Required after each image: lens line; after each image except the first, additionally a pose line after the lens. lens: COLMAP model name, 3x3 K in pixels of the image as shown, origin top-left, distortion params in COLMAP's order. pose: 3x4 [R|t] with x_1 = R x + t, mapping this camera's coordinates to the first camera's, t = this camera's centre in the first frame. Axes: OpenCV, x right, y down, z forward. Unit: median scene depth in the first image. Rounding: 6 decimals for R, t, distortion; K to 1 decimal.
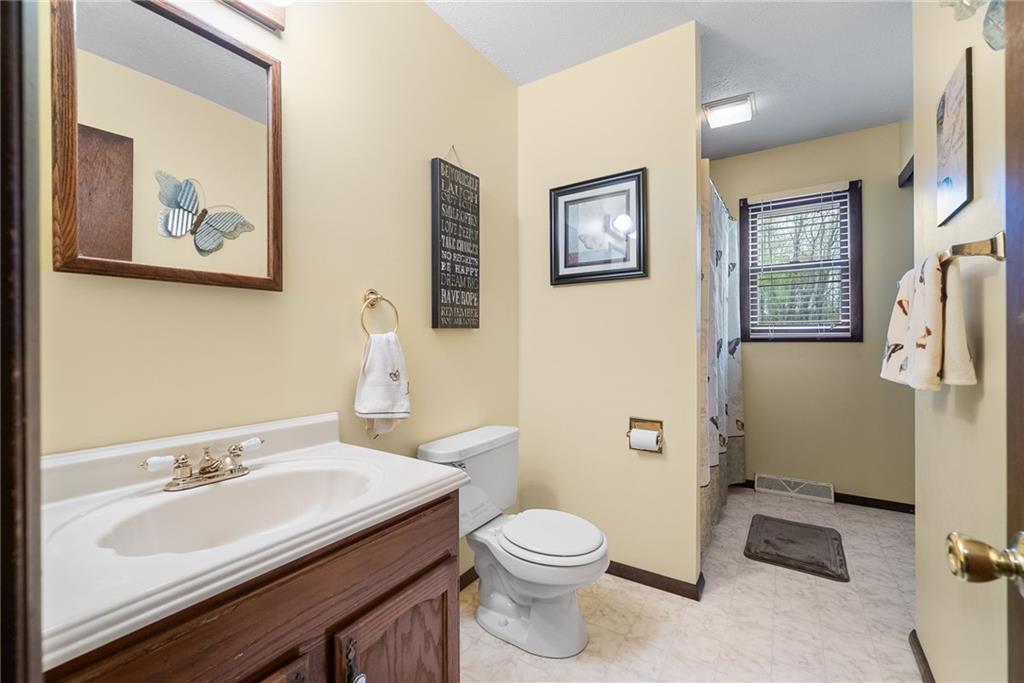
lens RADIAL K [[425.0, 0, 512.0], [0, 425.0, 341.5], [0, 0, 1]] dist [0.000585, -0.000019]
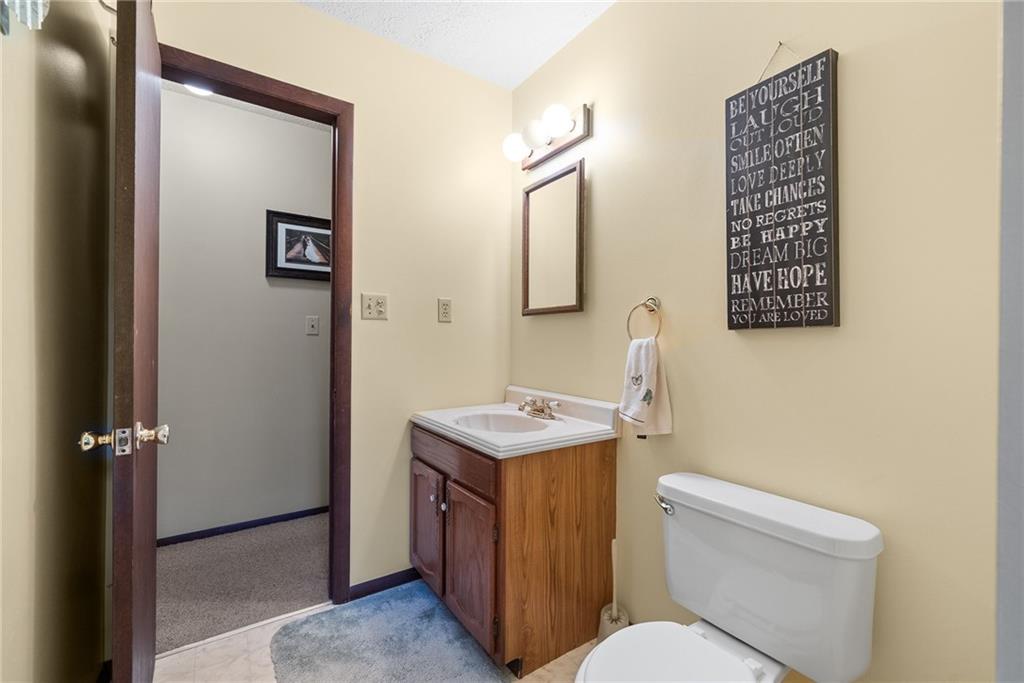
lens RADIAL K [[425.0, 0, 512.0], [0, 425.0, 341.5], [0, 0, 1]] dist [0.000585, -0.000019]
pose [[-0.377342, 0.002750, -0.926070, 0.616909], [-0.006971, 0.999959, 0.005810, -0.012044], [0.926048, 0.008648, -0.377307, 0.884317]]
